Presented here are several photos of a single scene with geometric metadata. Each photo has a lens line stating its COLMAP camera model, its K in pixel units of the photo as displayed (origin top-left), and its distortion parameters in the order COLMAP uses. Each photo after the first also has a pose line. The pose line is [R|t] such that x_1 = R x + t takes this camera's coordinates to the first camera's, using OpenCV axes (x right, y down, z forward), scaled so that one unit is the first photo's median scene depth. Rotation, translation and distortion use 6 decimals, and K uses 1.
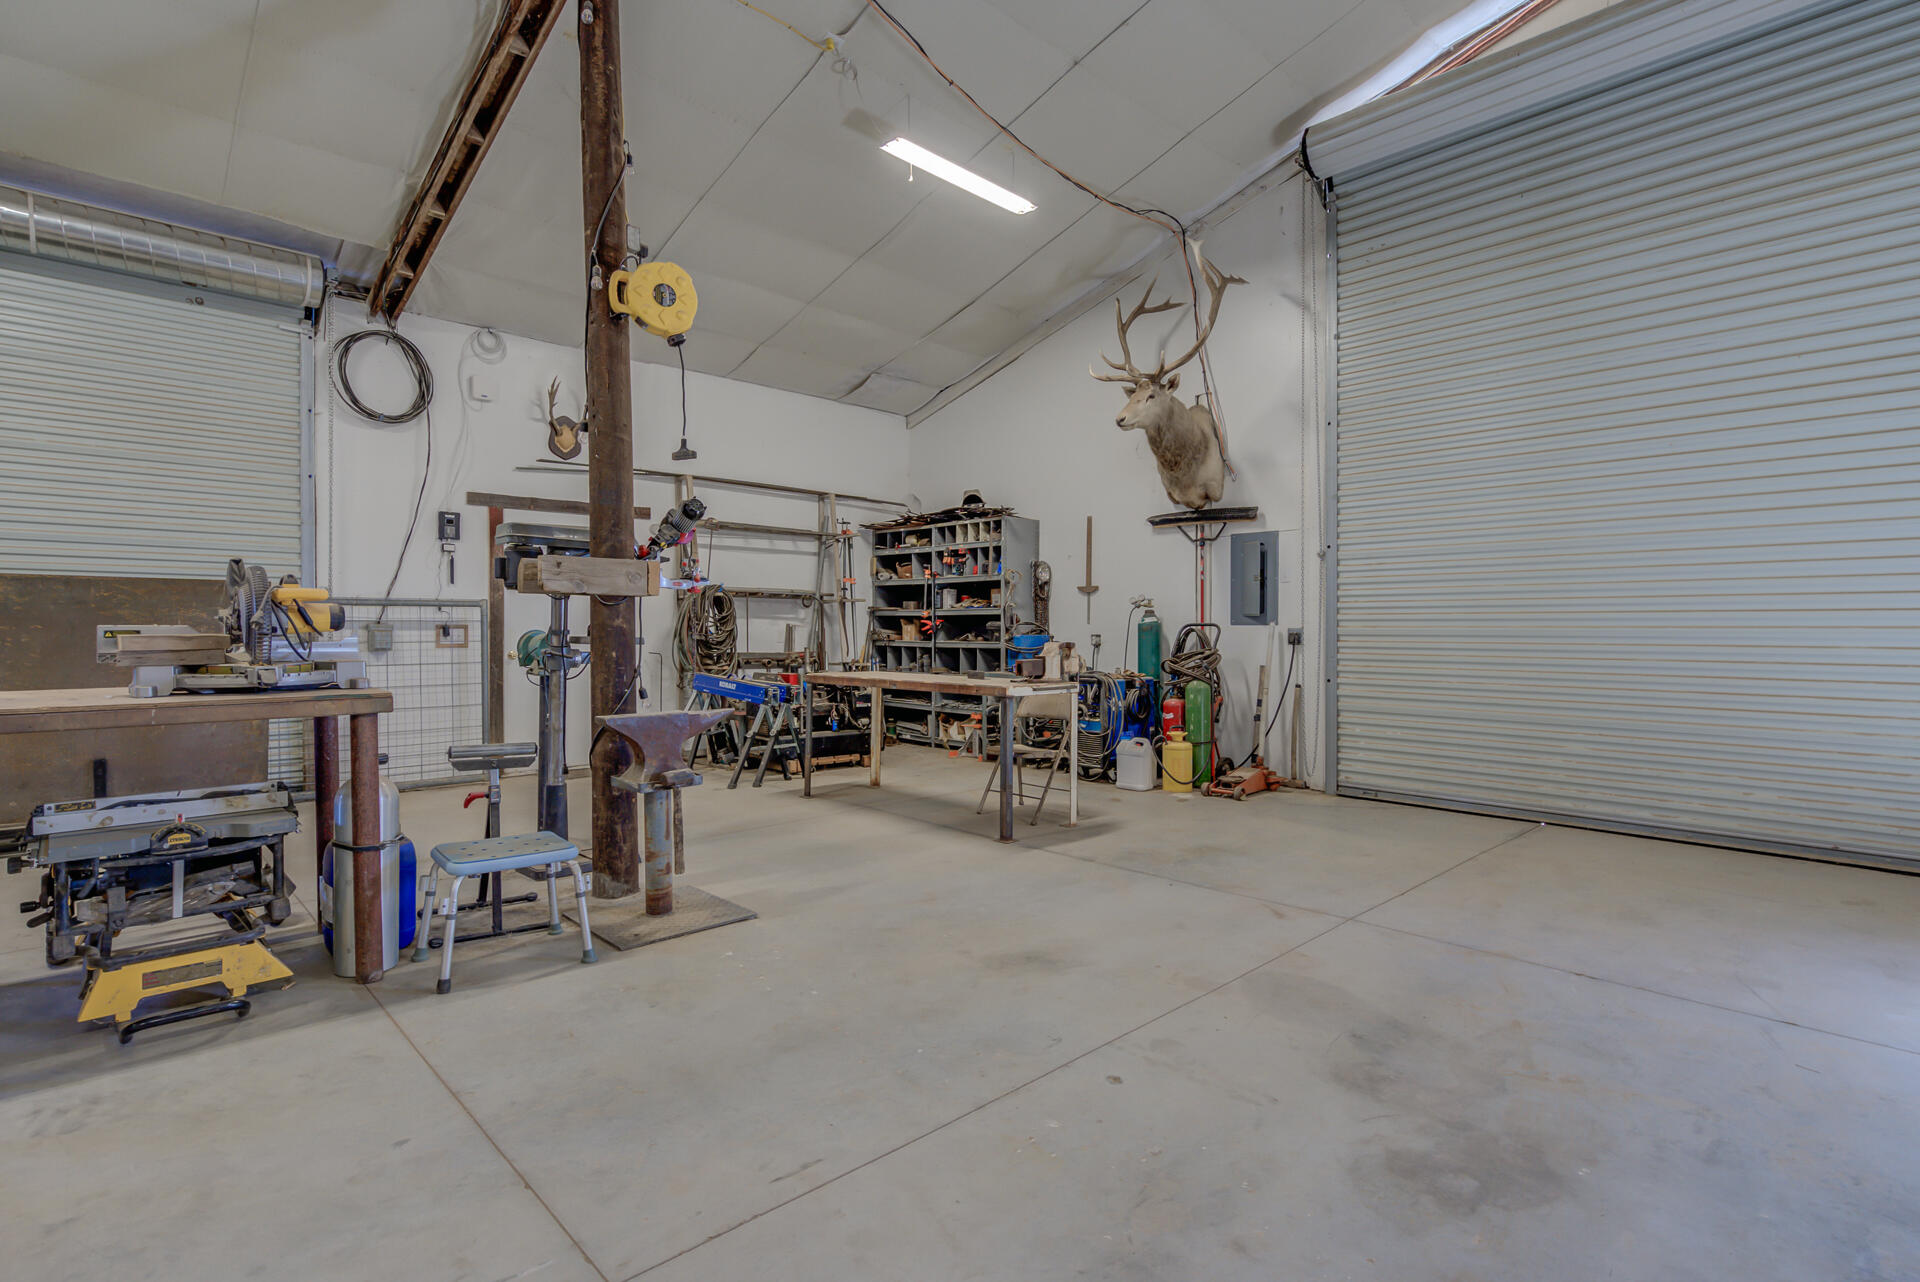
lens RADIAL K [[918.1, 0, 960.0], [0, 918.1, 641.0], [0, 0, 1]] dist [0.002094, 0.000366]
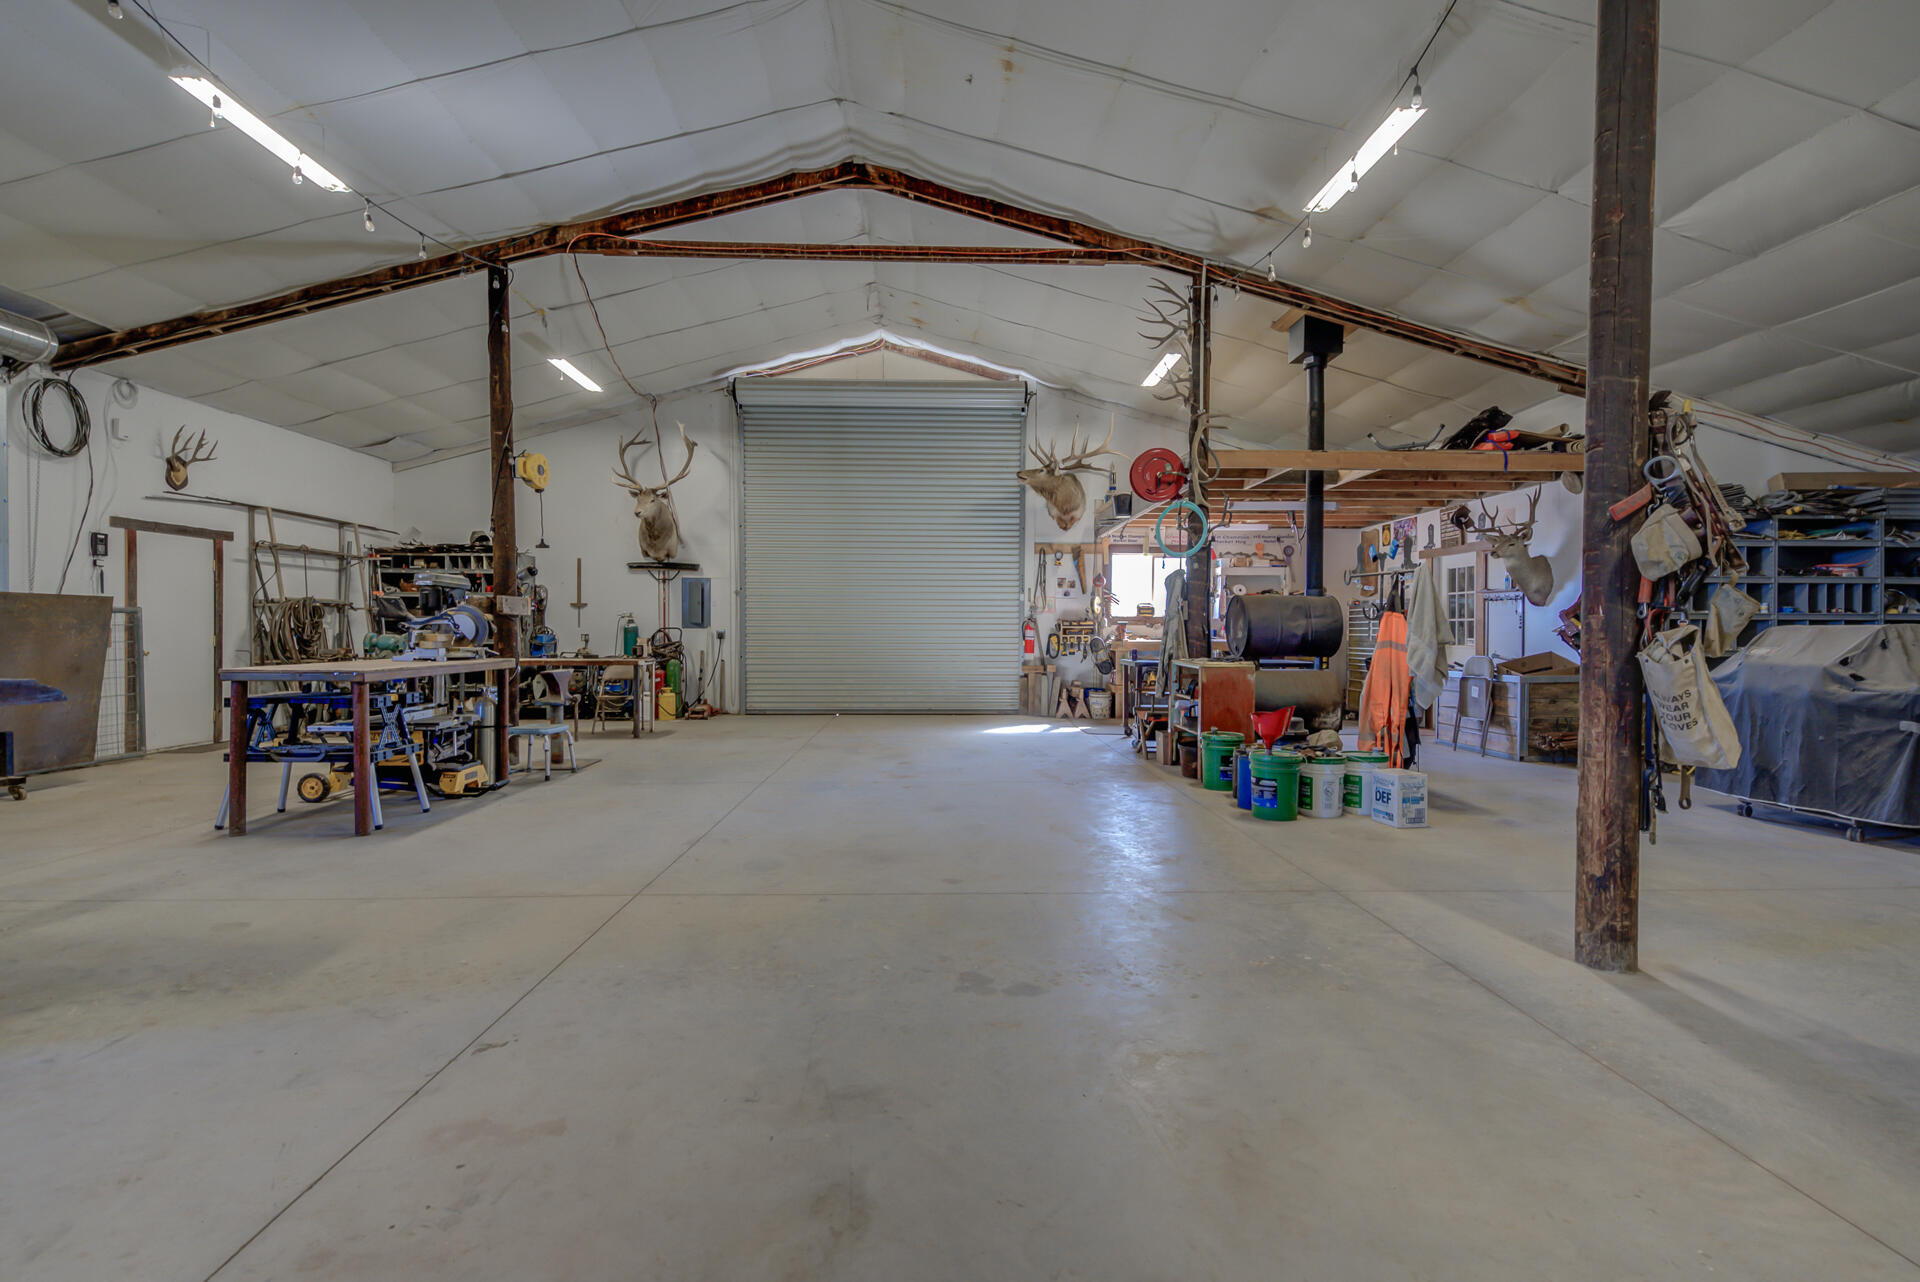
lens RADIAL K [[918.1, 0, 960.0], [0, 918.1, 641.0], [0, 0, 1]] dist [0.002094, 0.000366]
pose [[0.672622, -0.008978, 0.739932, -0.641731], [0.010084, 0.999945, 0.002967, 0.006813], [-0.739918, 0.005466, 0.672675, -0.579006]]
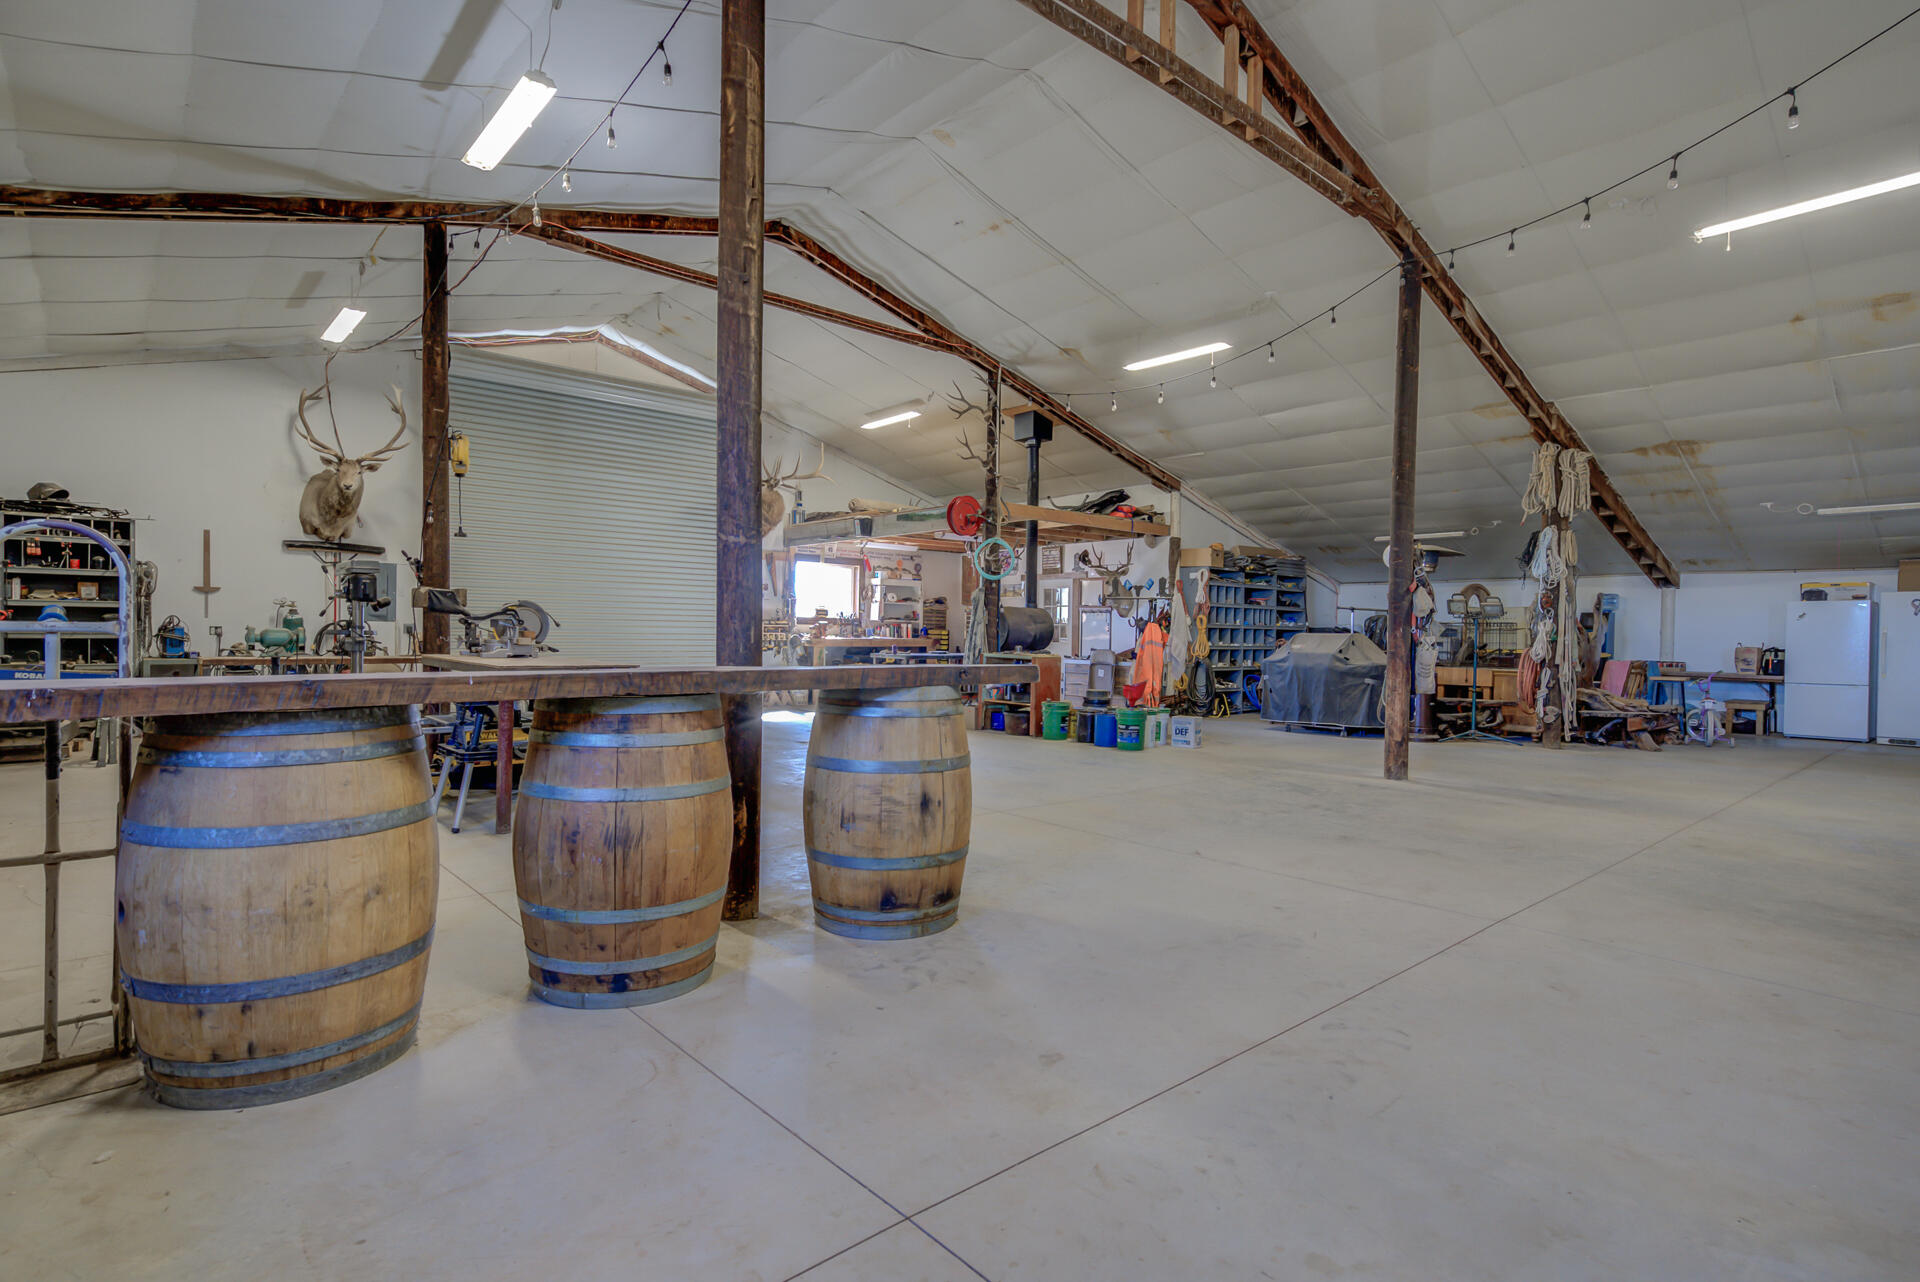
lens RADIAL K [[948.9, 0, 959.2], [0, 948.9, 649.6], [0, 0, 1]] dist [0.031215, -0.021743]
pose [[0.046815, -0.019954, 0.998704, -1.209779], [0.000615, 0.999801, 0.019947, -0.001566], [-0.998903, -0.000319, 0.046818, -0.066115]]
